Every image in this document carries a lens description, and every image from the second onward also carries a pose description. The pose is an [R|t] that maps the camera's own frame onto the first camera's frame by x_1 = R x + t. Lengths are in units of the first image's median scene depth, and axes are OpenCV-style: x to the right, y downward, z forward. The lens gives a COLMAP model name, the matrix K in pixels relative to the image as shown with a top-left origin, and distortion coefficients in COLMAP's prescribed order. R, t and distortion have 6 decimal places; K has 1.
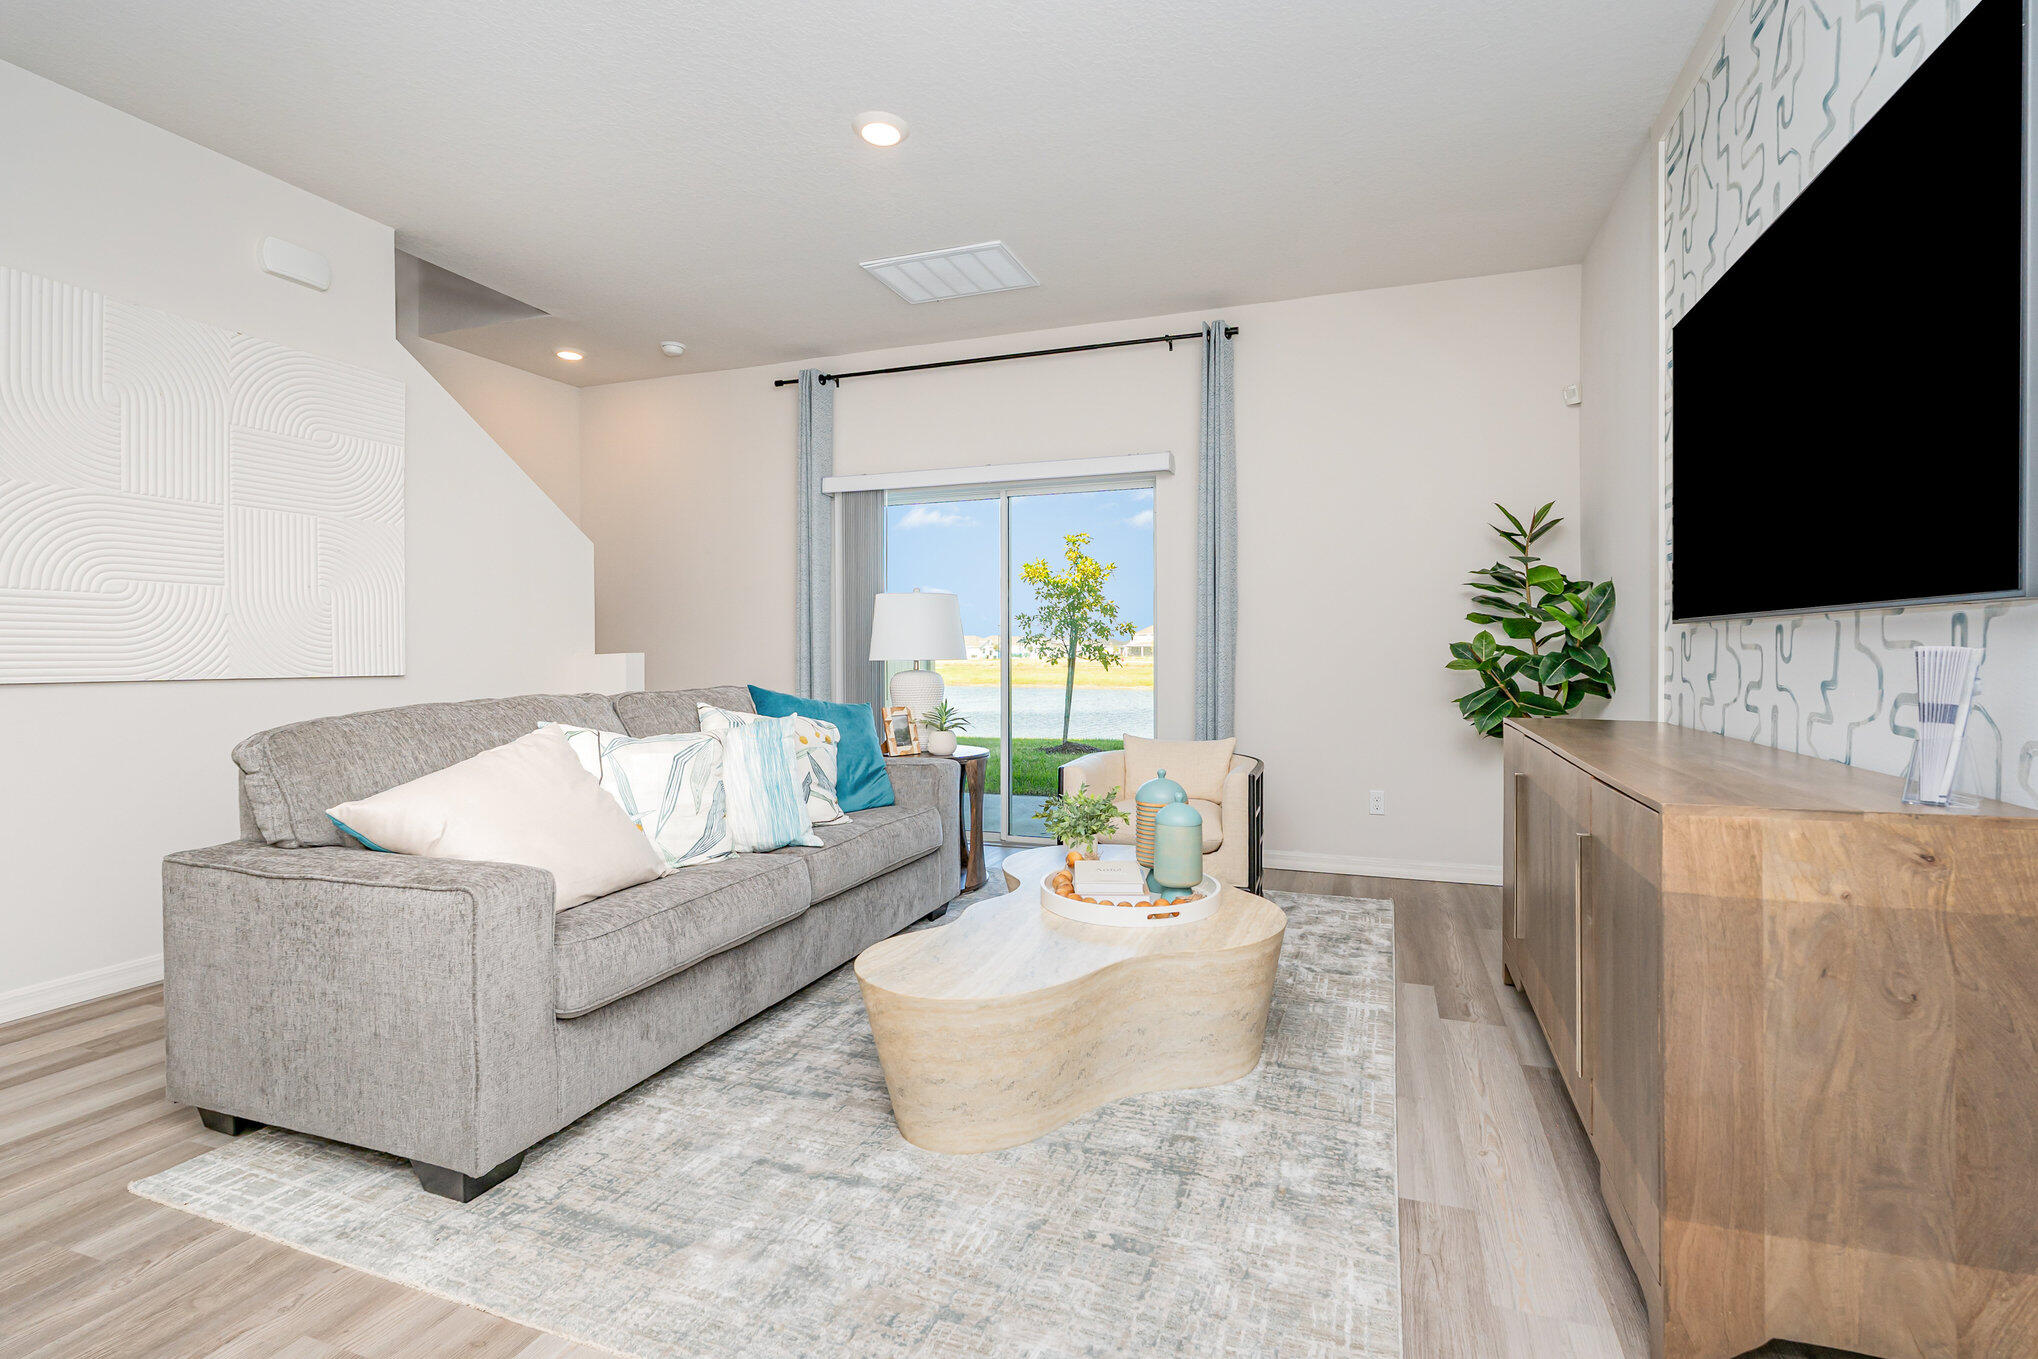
lens RADIAL K [[933.2, 0, 1046.7], [0, 933.2, 655.3], [0, 0, 1]] dist [0.003018, 0.000399]
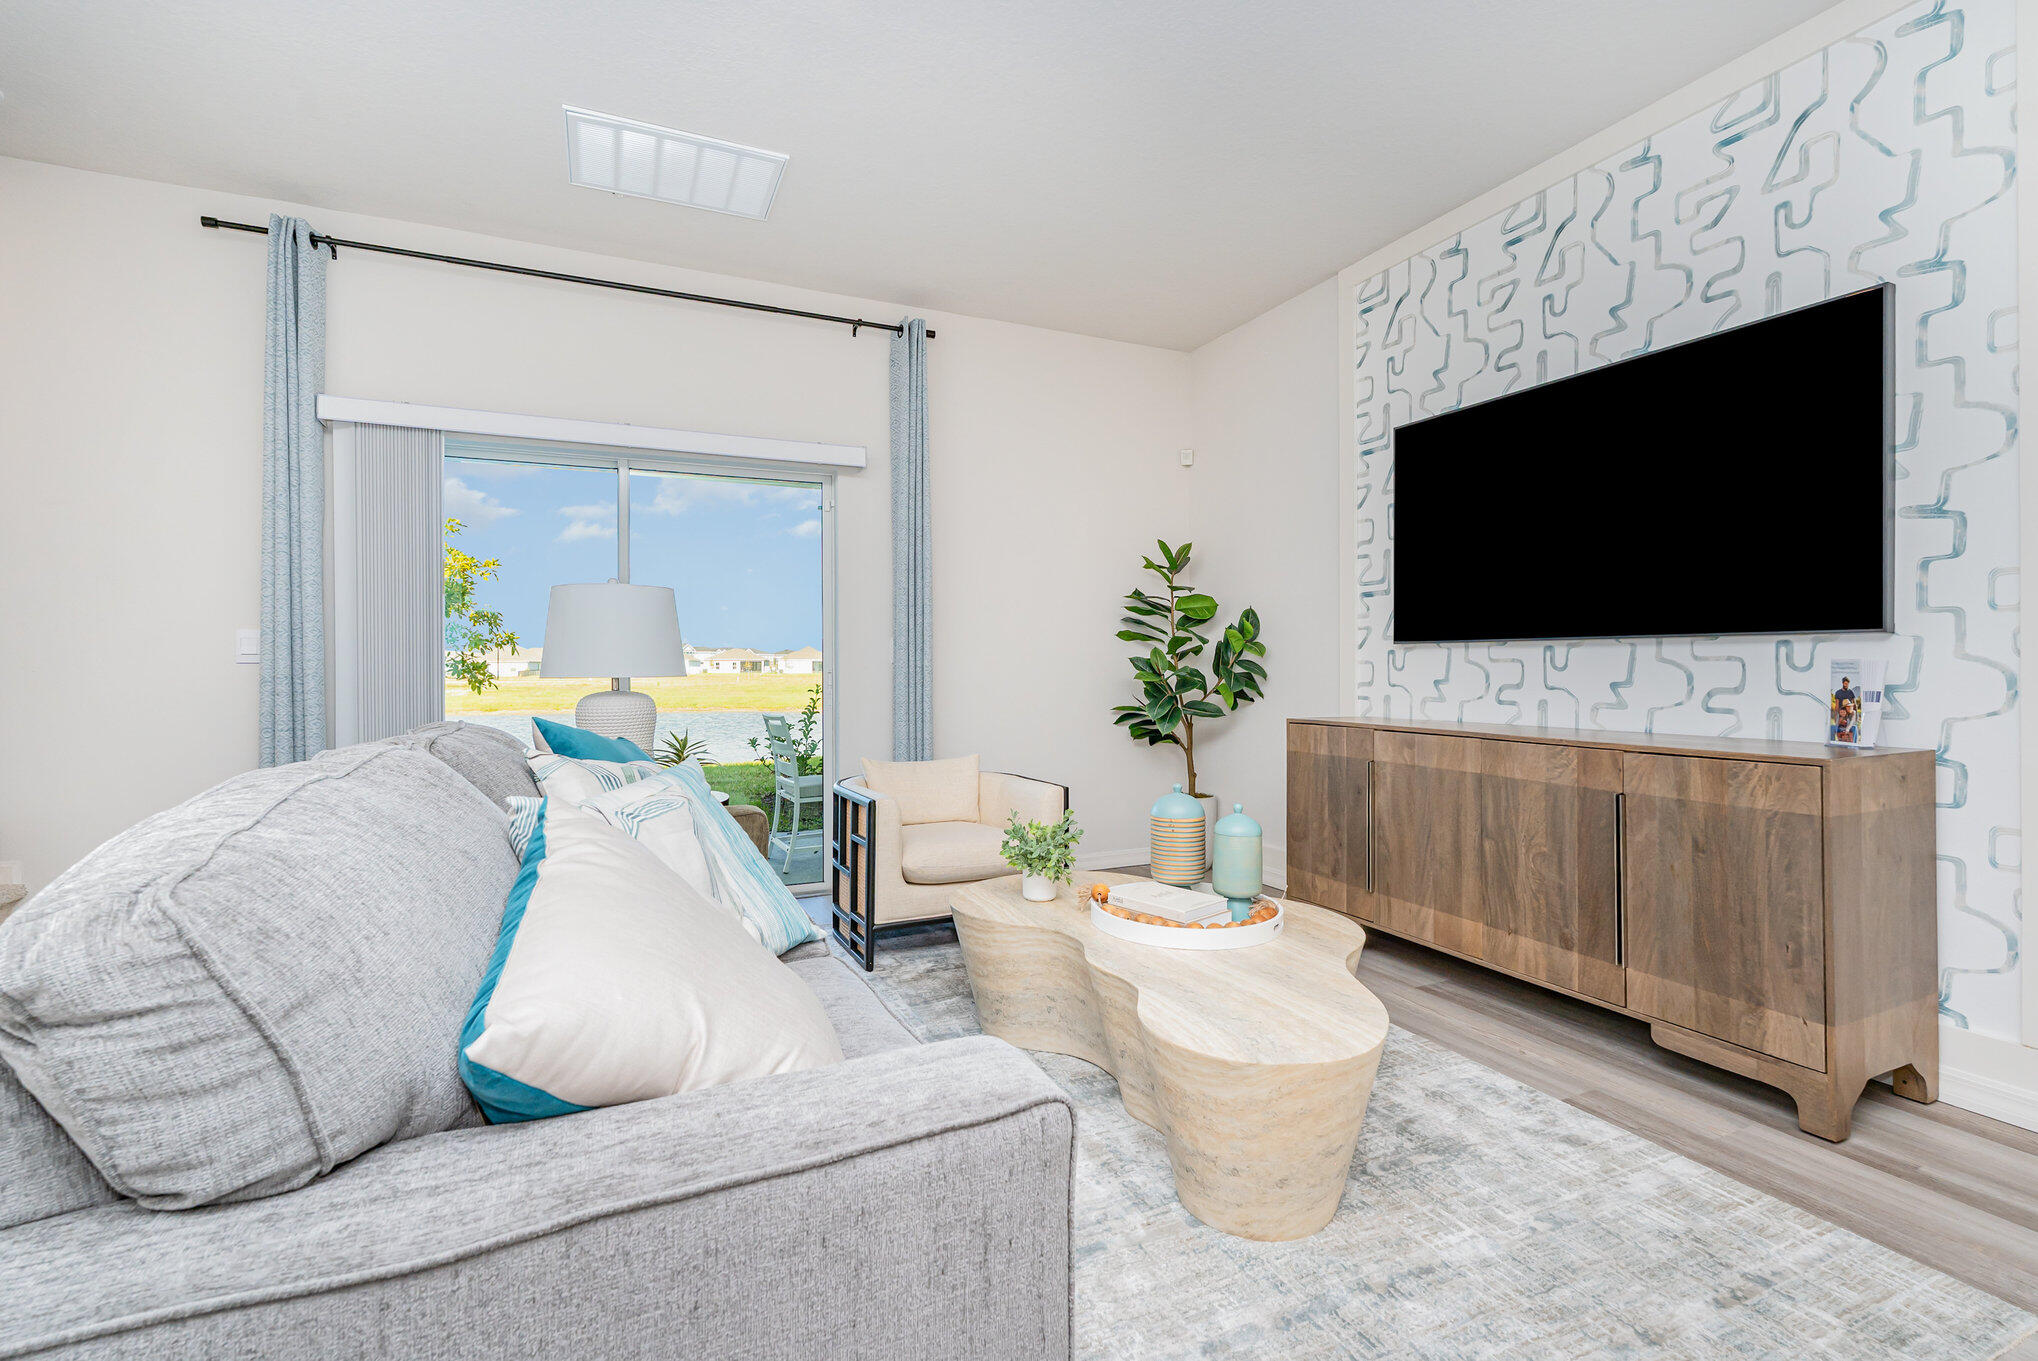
lens RADIAL K [[933.2, 0, 1046.7], [0, 933.2, 656.3], [0, 0, 1]] dist [0.003018, 0.000399]
pose [[0.712119, 0.007567, 0.702018, -0.383502], [0.006276, 0.999833, -0.017143, 0.003331], [-0.702031, 0.016613, 0.711952, 0.230407]]
